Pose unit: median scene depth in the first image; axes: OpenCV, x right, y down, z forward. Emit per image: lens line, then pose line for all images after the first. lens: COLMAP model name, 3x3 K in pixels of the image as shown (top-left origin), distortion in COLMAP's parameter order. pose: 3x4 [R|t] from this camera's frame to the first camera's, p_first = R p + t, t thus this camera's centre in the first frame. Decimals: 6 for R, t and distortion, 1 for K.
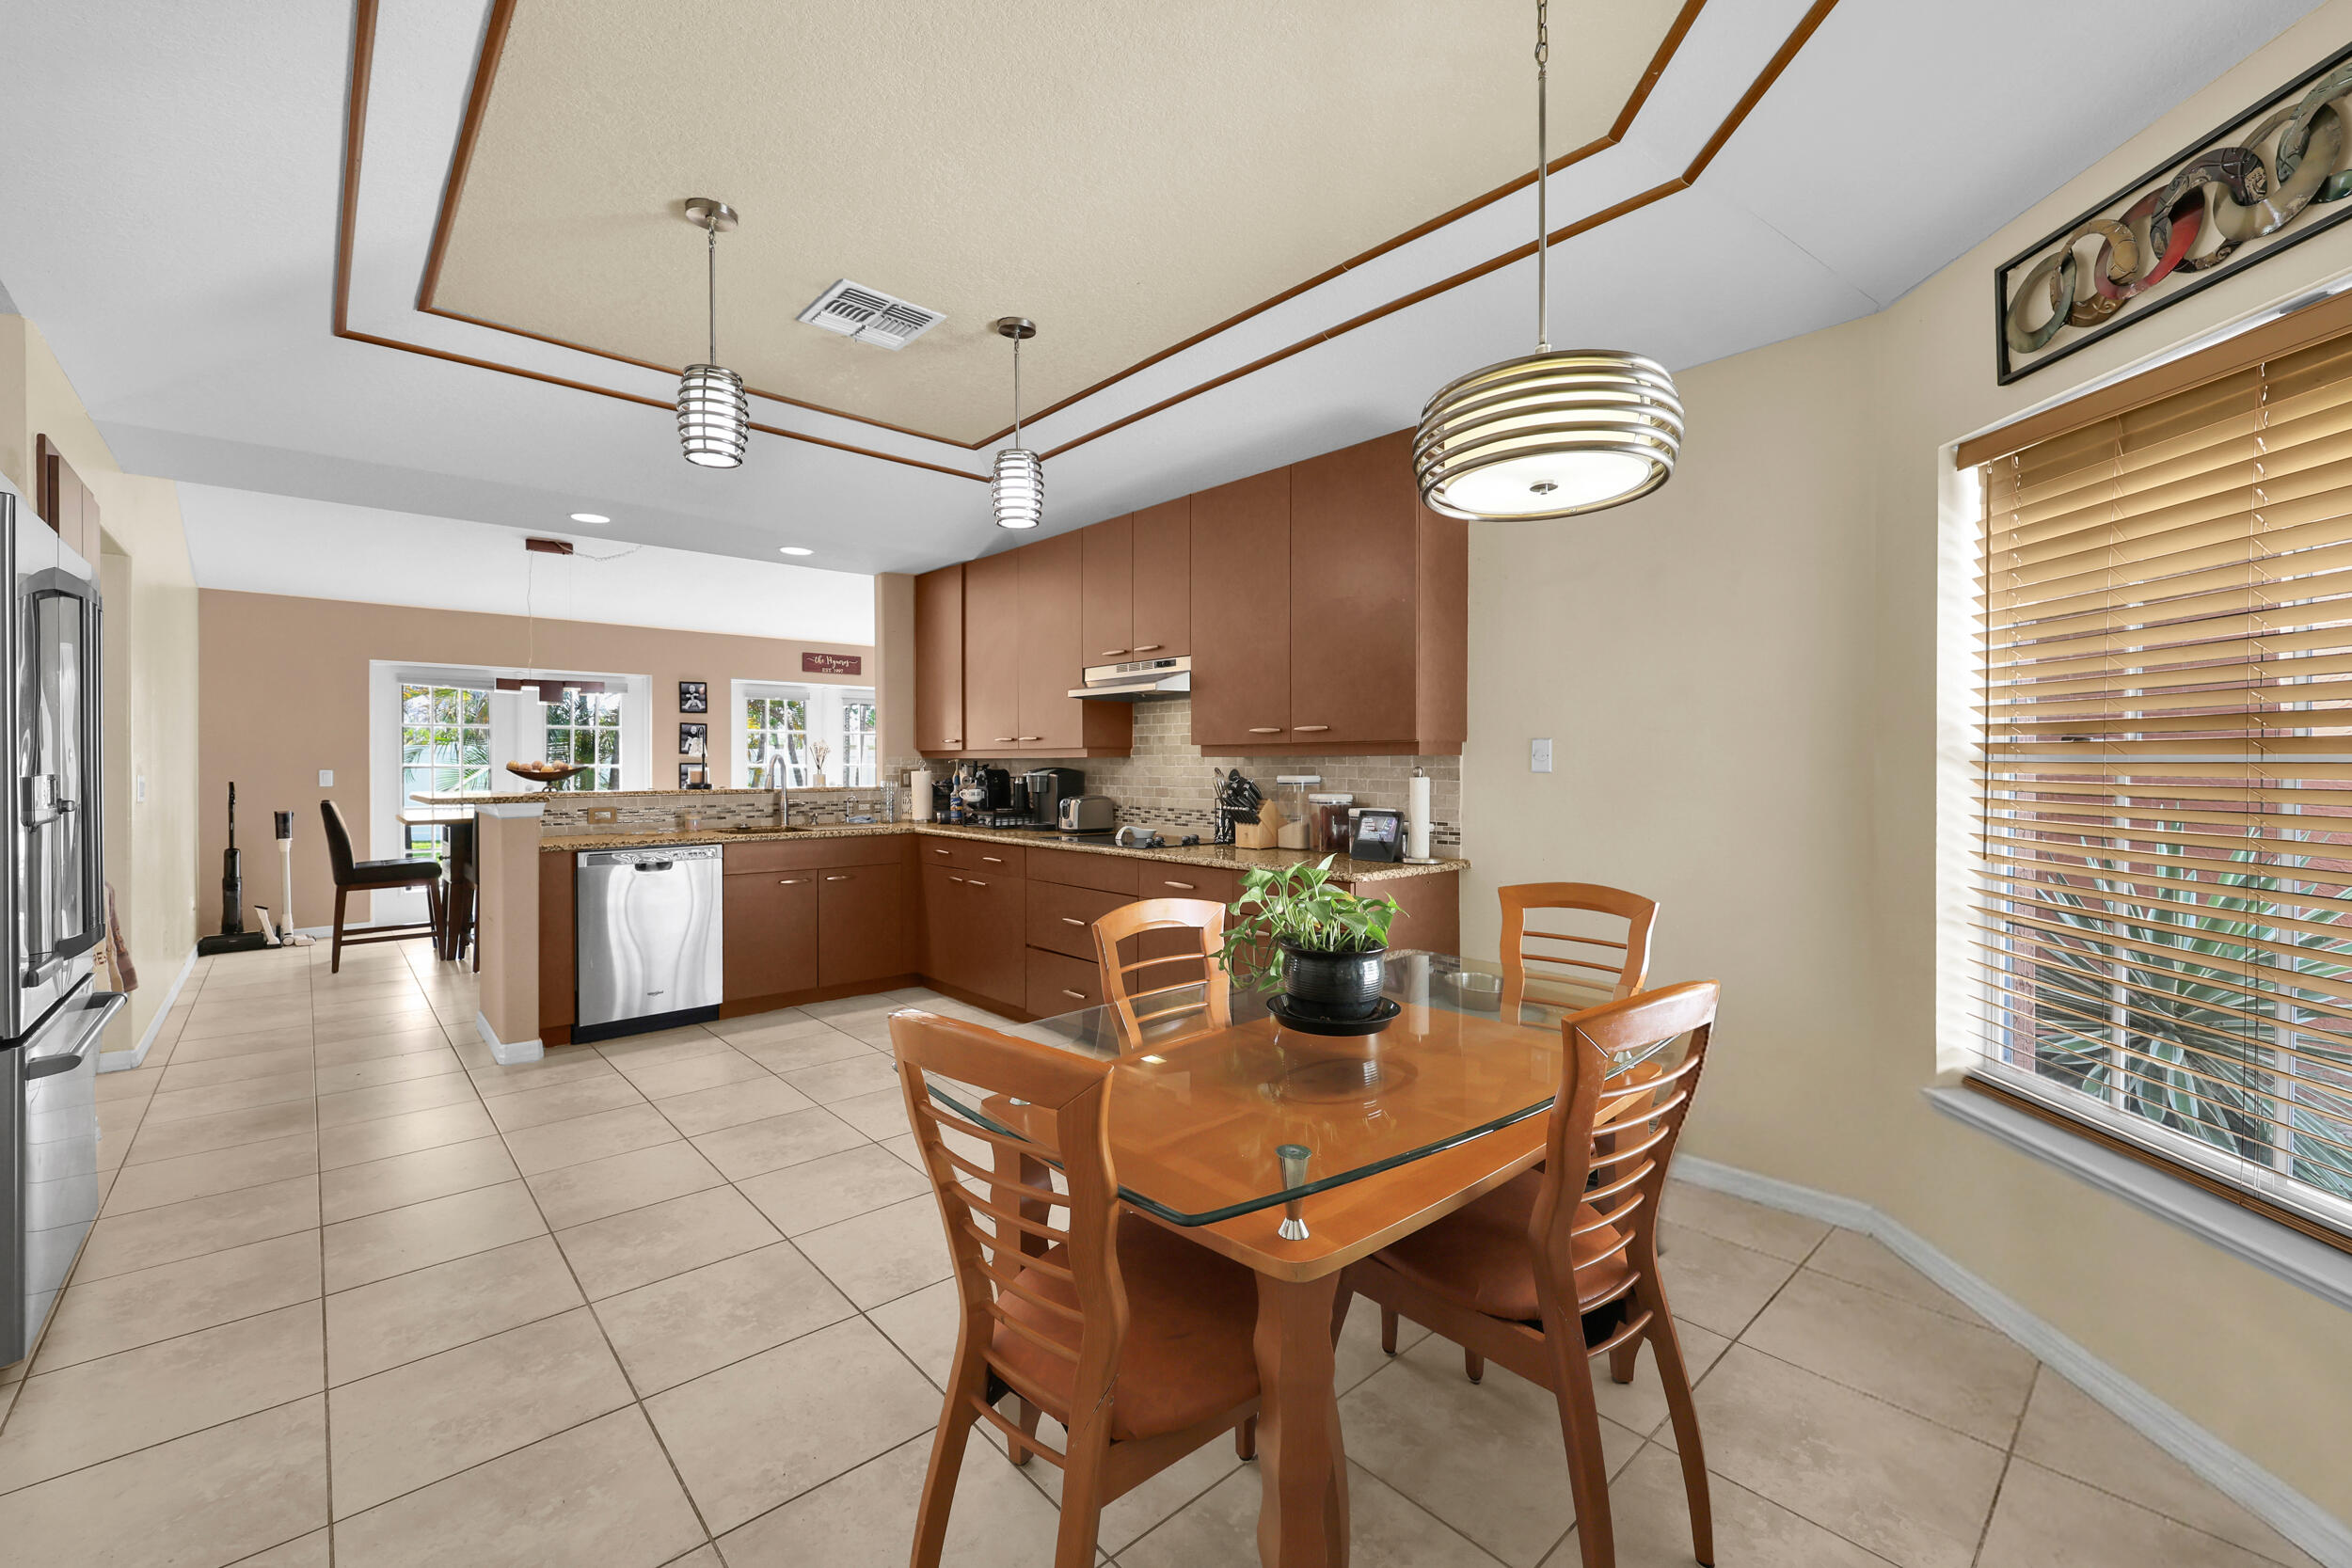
lens RADIAL K [[958.4, 0, 1164.3], [0, 958.4, 770.7], [0, 0, 1]] dist [-0.000173, -0.000166]
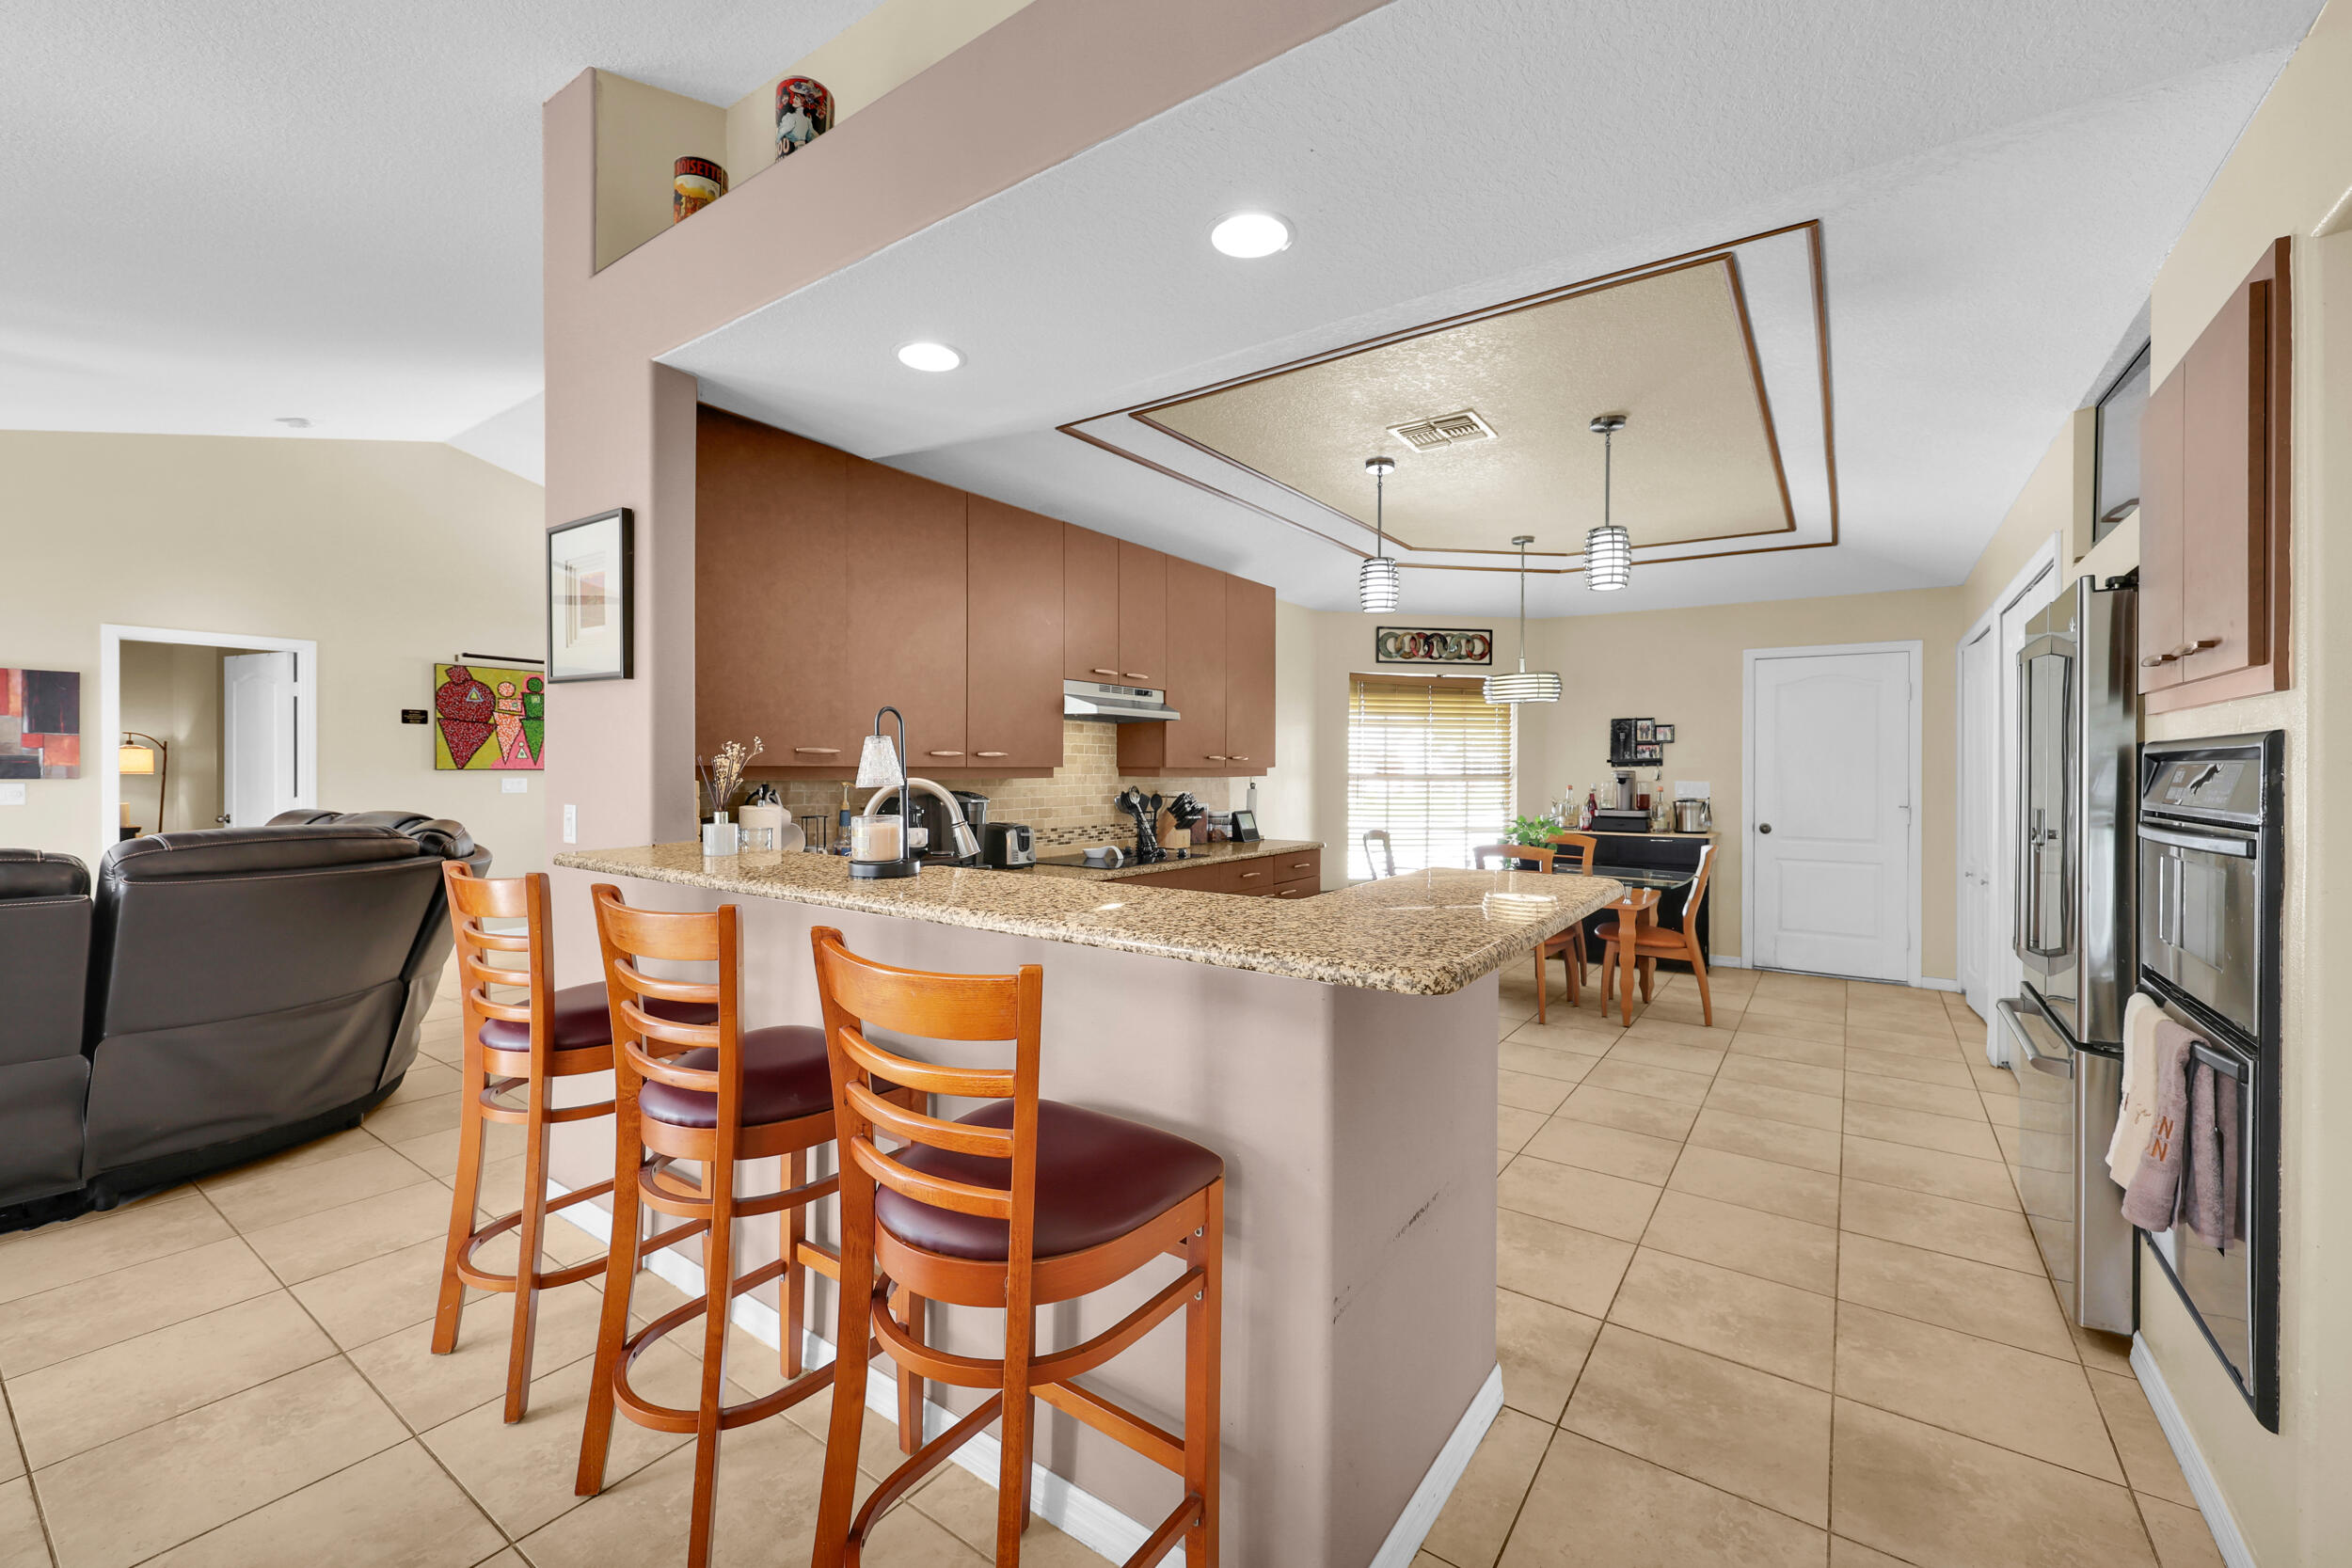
lens RADIAL K [[958.4, 0, 1164.3], [0, 958.4, 770.7], [0, 0, 1]] dist [-0.000173, -0.000166]
pose [[-0.211383, -0.003060, 0.977399, -1.078190], [0.003781, 0.999985, 0.003948, -0.026165], [-0.977396, 0.004530, -0.211368, 1.202432]]
